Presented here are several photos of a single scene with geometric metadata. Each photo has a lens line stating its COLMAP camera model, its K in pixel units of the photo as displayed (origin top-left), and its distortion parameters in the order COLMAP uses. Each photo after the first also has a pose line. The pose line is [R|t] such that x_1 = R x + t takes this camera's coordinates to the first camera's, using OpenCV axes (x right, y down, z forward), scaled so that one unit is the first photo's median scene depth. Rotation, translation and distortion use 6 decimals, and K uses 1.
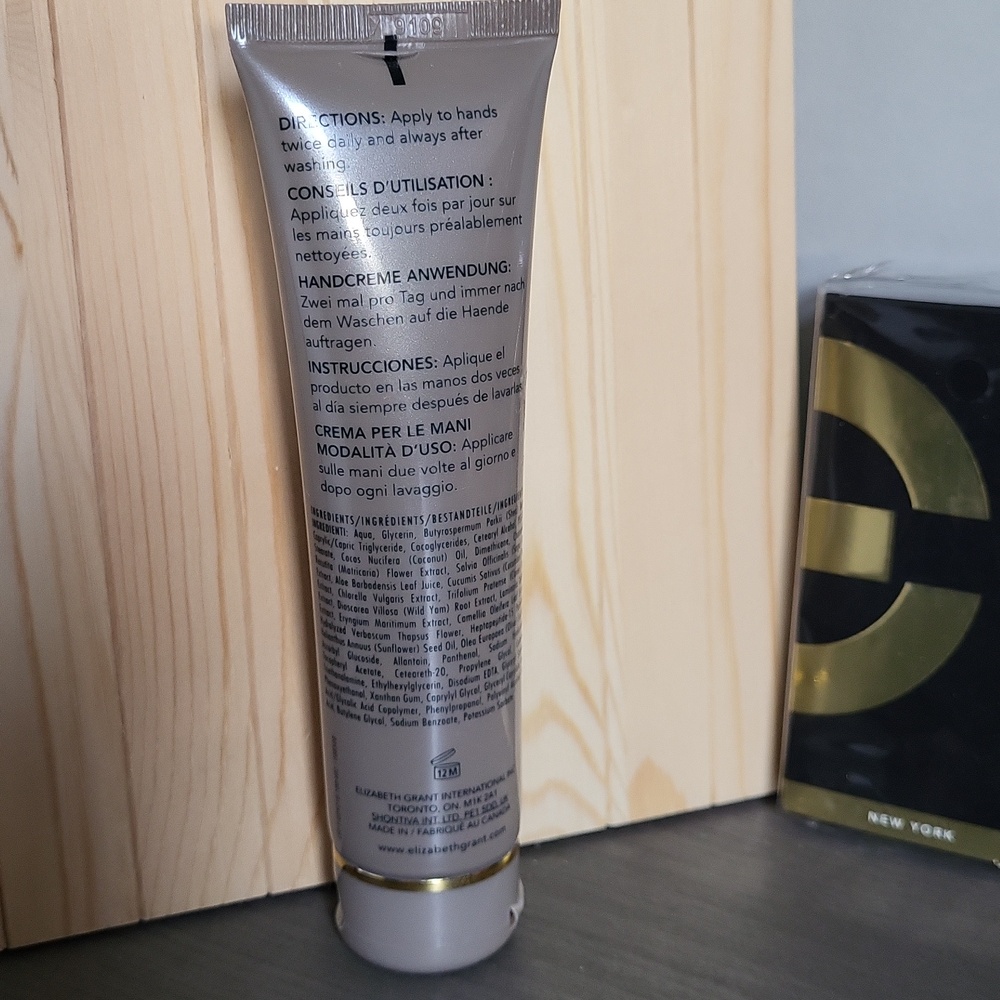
lens RADIAL K [[1618.8, 0, 501.2], [0, 1618.8, 458.0], [0, 0, 1]] dist [-0.030209, -0.074923]
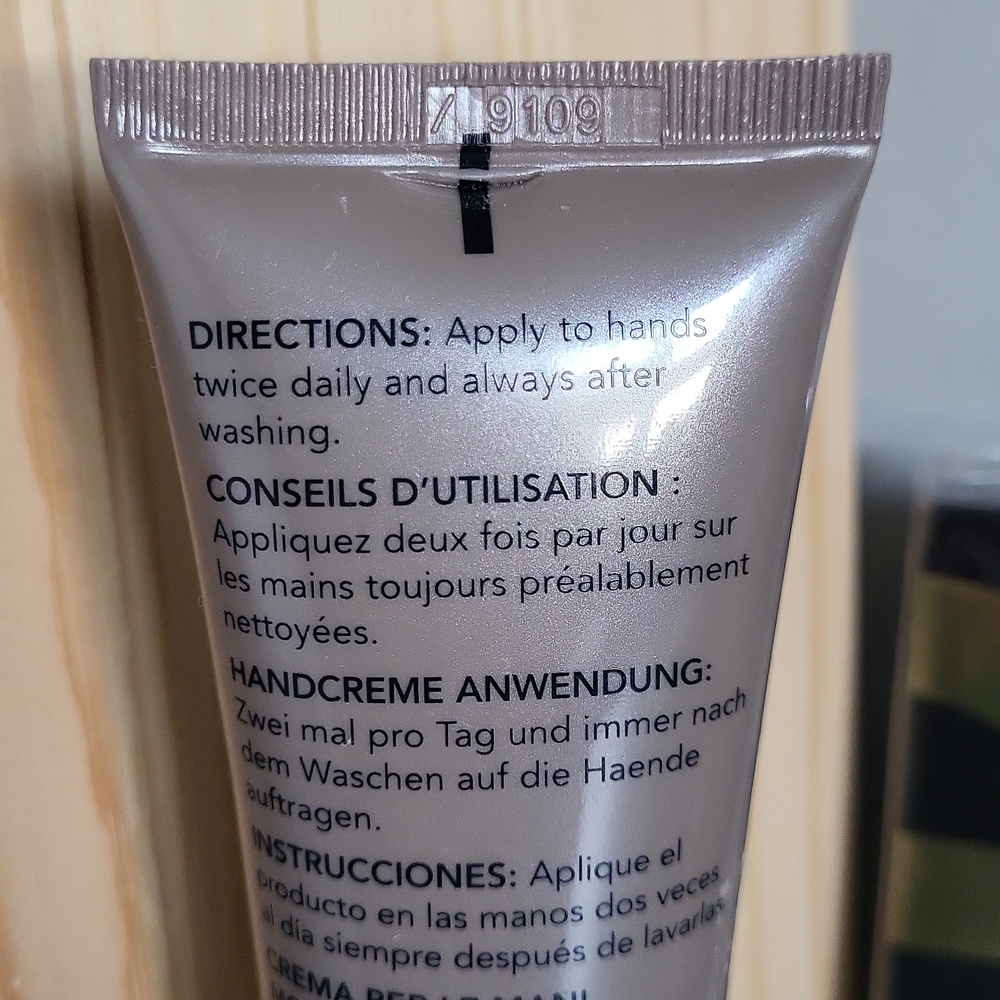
lens RADIAL K [[1618.8, 0, 501.2], [0, 1618.8, 458.0], [0, 0, 1]] dist [-0.030209, -0.074923]
pose [[0.961912, 0.103292, -0.253091, 0.057723], [-0.093111, 0.994301, 0.051916, -0.198222], [0.257012, -0.026373, 0.966048, 0.577858]]
